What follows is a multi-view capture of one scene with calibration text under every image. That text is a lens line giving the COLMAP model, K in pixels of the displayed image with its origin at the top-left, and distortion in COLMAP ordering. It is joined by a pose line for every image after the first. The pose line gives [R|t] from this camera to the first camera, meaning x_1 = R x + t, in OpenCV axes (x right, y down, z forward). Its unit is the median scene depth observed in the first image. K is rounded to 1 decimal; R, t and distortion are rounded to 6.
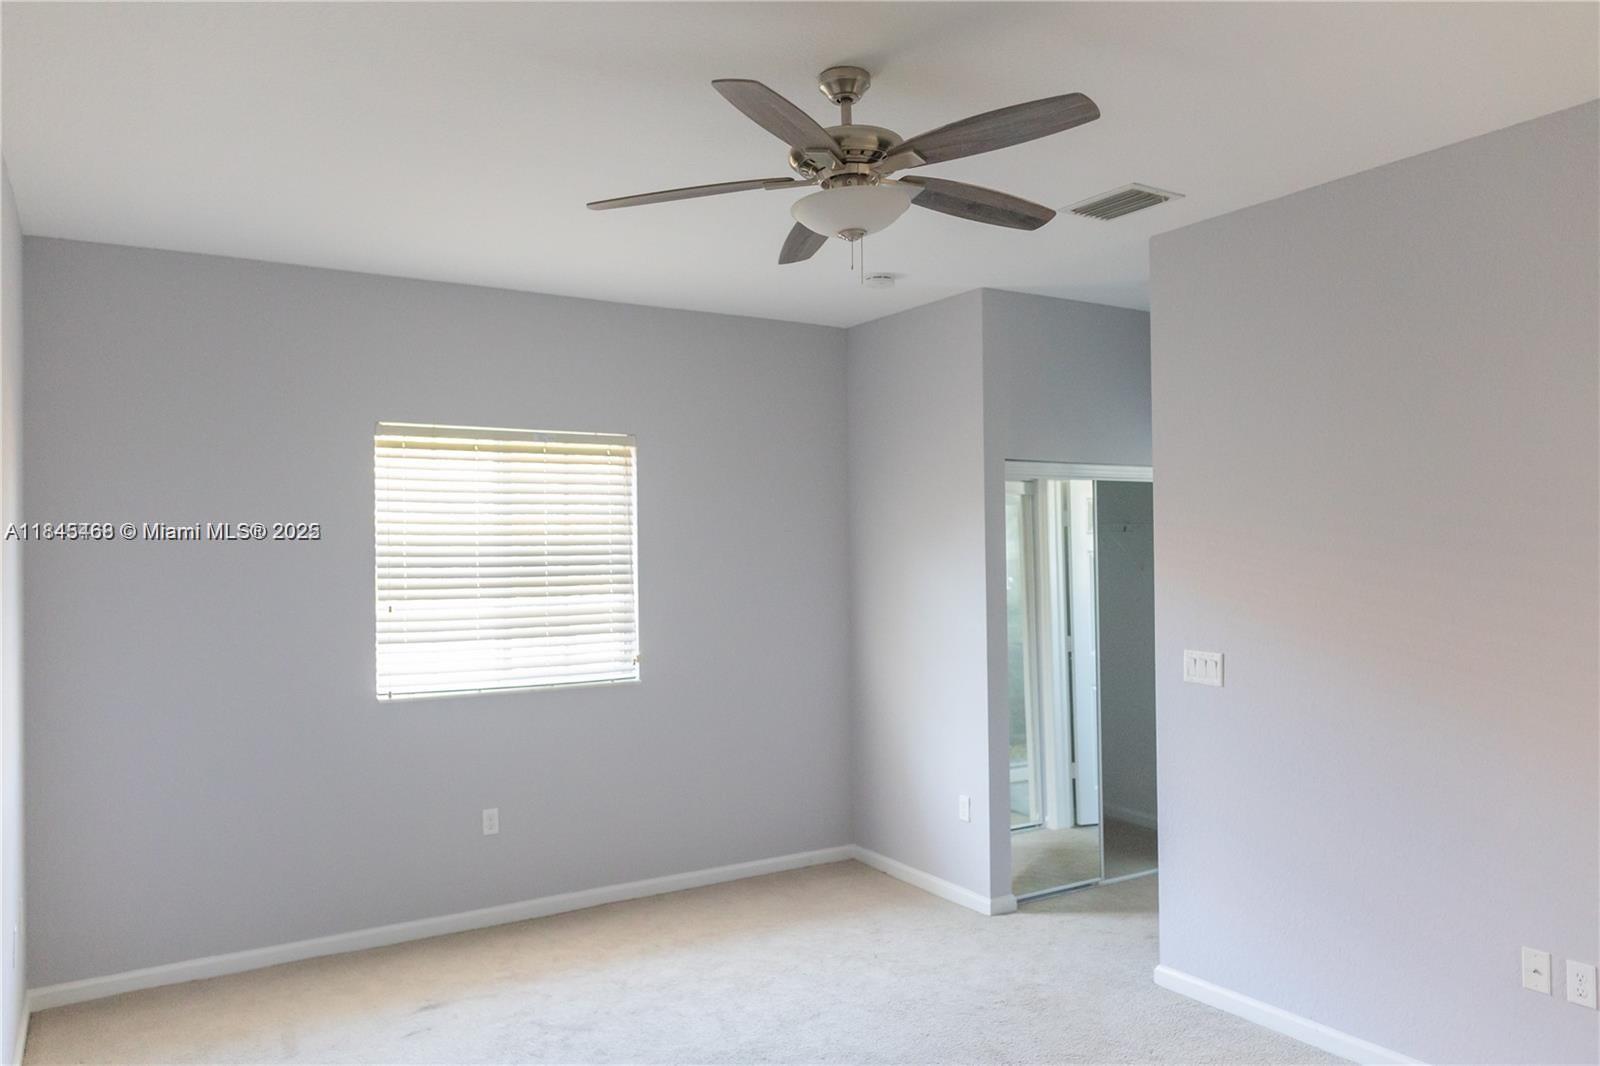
lens RADIAL K [[1145.9, 0, 797.0], [0, 1145.9, 535.7], [0, 0, 1]] dist [0.000859, -0.002178]
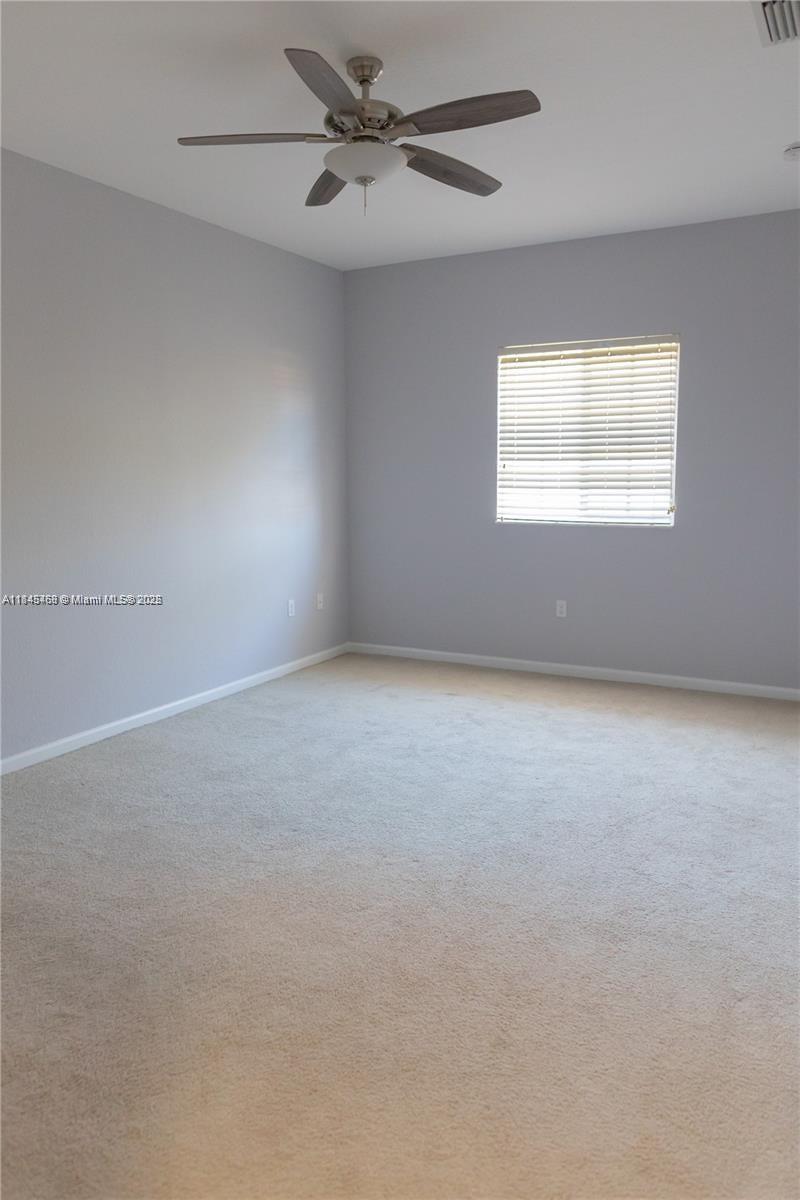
lens RADIAL K [[859.4, 0, 394.8], [0, 859.4, 579.5], [0, 0, 1]] dist [0.000859, -0.002178]
pose [[0.481104, 0.120235, -0.868379, 0.612246], [0.017080, 0.989077, 0.146410, 0.040841], [0.876497, -0.085270, 0.473796, 0.270578]]
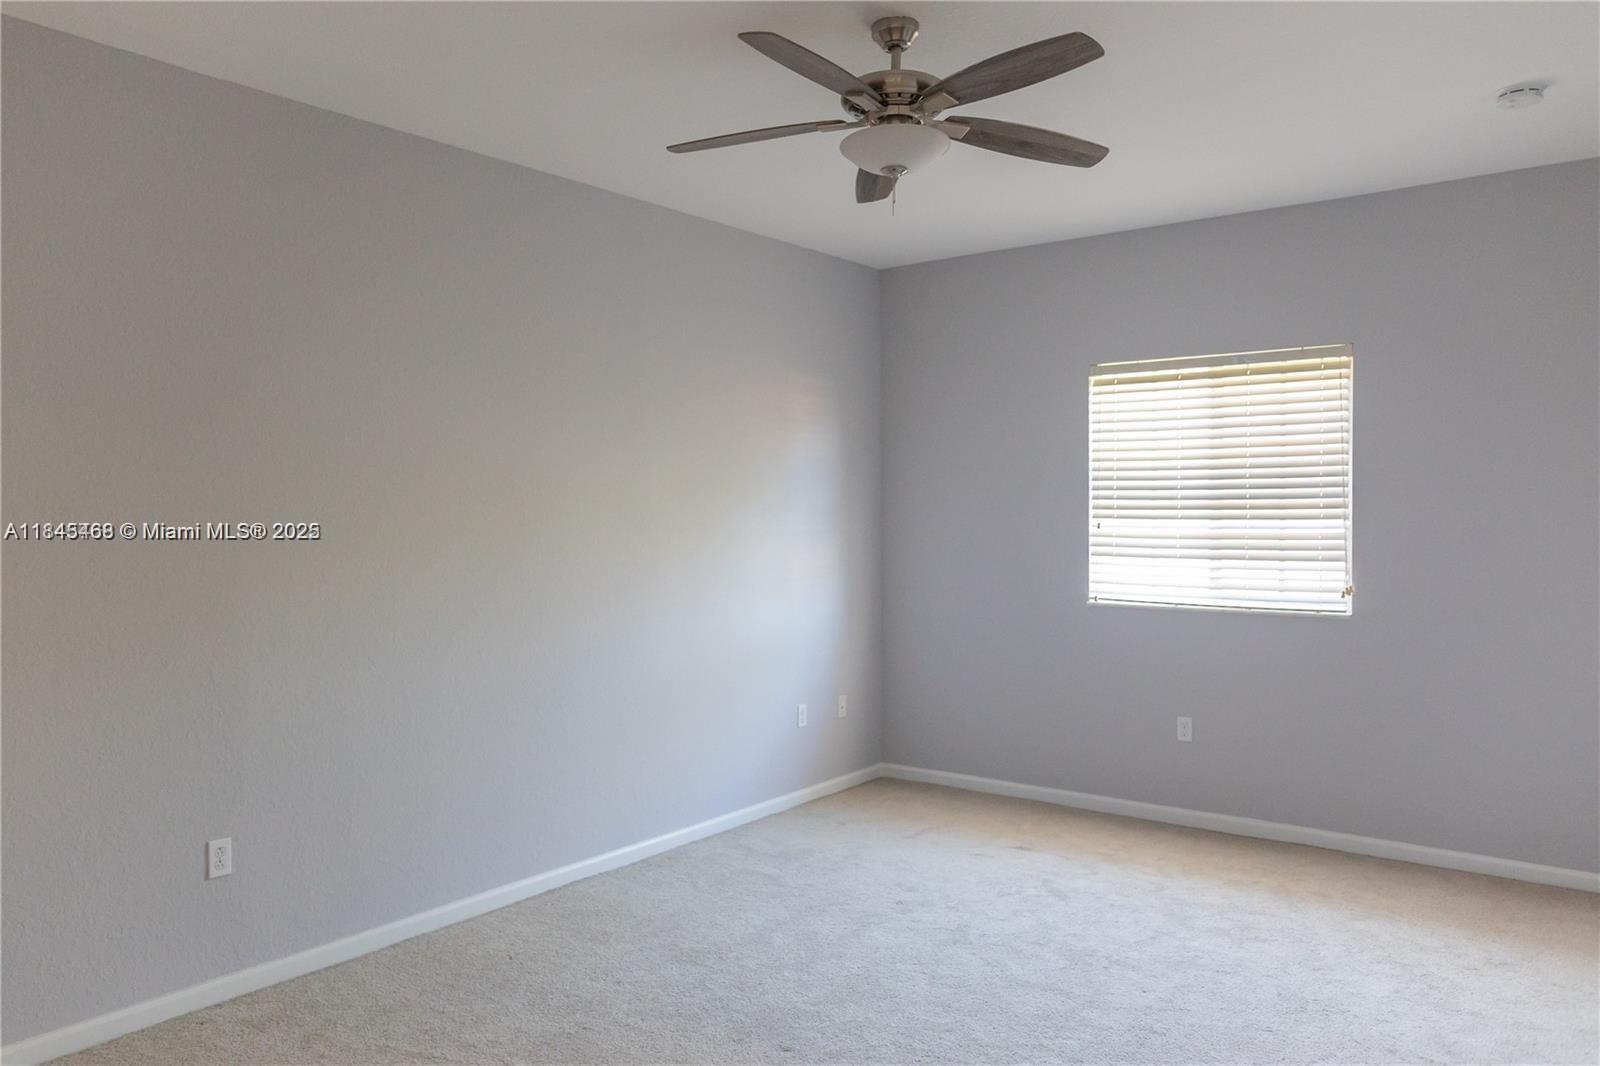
lens RADIAL K [[1145.9, 0, 770.9], [0, 1145.9, 531.8], [0, 0, 1]] dist [0.000859, -0.002178]
pose [[0.331025, 0.028419, -0.943194, 0.604637], [0.017000, 0.999205, 0.036073, 0.021830], [0.943469, -0.027975, 0.330278, 0.292363]]
